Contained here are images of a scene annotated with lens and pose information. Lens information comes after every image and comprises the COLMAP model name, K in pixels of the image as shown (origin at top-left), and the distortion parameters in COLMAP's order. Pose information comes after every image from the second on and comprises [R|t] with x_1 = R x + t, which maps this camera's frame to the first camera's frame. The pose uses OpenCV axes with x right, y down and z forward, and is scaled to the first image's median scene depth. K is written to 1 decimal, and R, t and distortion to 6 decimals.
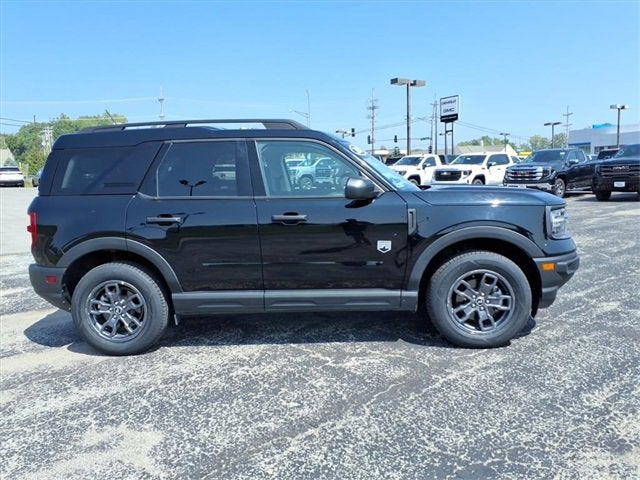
lens RADIAL K [[517.7, 0, 320.0], [0, 517.7, 240.0], [0, 0, 1]] dist [0.029007, -0.040290]
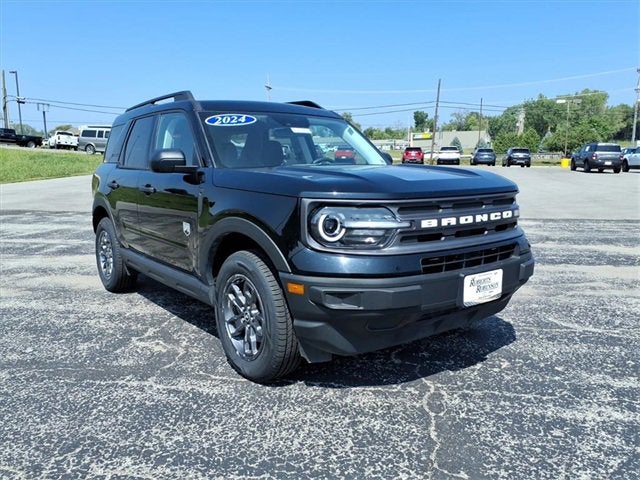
lens RADIAL K [[517.7, 0, 320.0], [0, 517.7, 240.0], [0, 0, 1]] dist [0.029007, -0.040290]
pose [[0.650243, 0.137988, -0.747090, 0.941632], [-0.109964, 0.990106, 0.087164, -0.071182], [0.751726, 0.025475, 0.658984, 0.583747]]
